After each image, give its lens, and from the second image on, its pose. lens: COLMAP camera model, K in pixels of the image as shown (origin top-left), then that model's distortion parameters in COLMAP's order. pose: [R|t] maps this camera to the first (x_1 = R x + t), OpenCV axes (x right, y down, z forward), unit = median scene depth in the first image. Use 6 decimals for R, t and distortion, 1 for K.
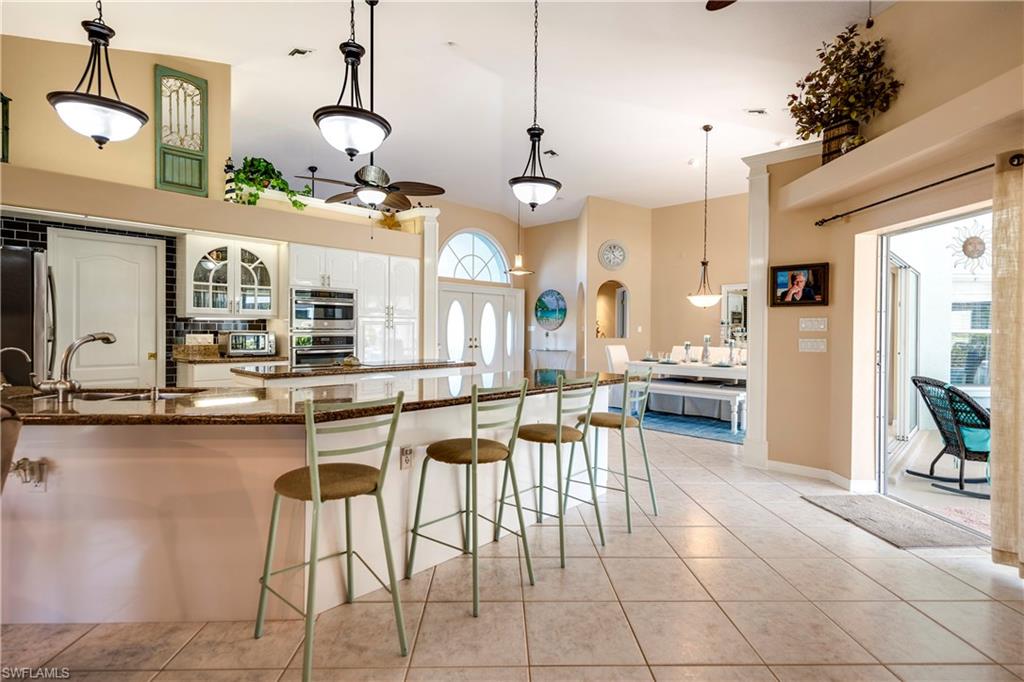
lens RADIAL K [[516.7, 0, 509.0], [0, 516.7, 335.5], [0, 0, 1]] dist [0.016078, -0.001018]
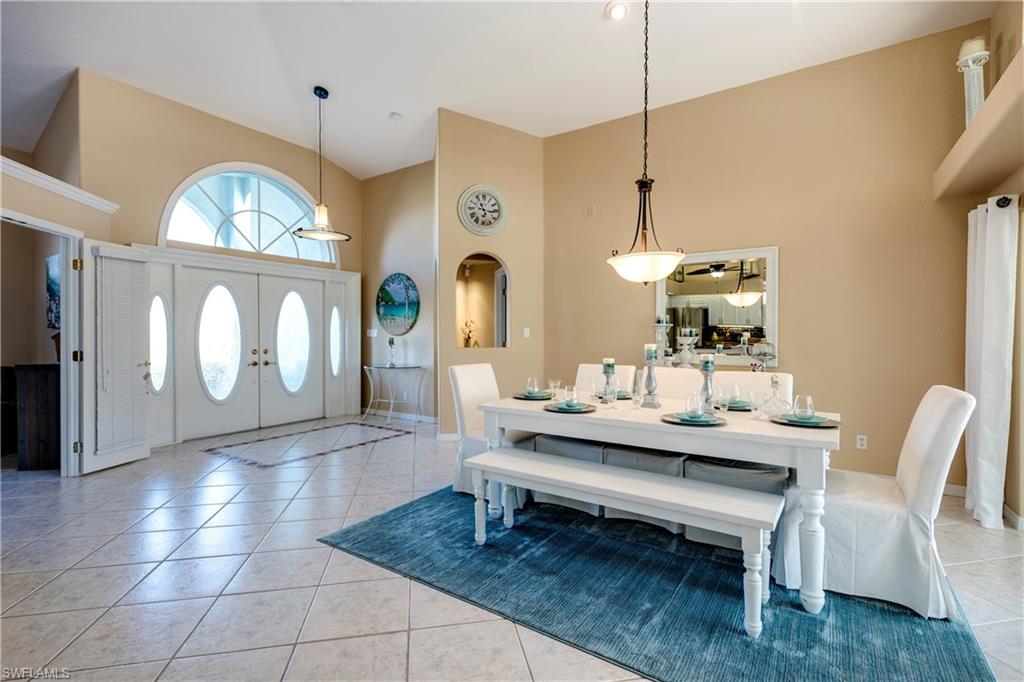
lens RADIAL K [[478.3, 0, 515.2], [0, 478.3, 338.7], [0, 0, 1]] dist [-0.000030, -0.000035]
pose [[0.984864, -0.008407, 0.173127, 0.126967], [0.008844, 0.999959, -0.001750, -0.003786], [-0.173105, 0.003255, 0.984898, 0.399733]]
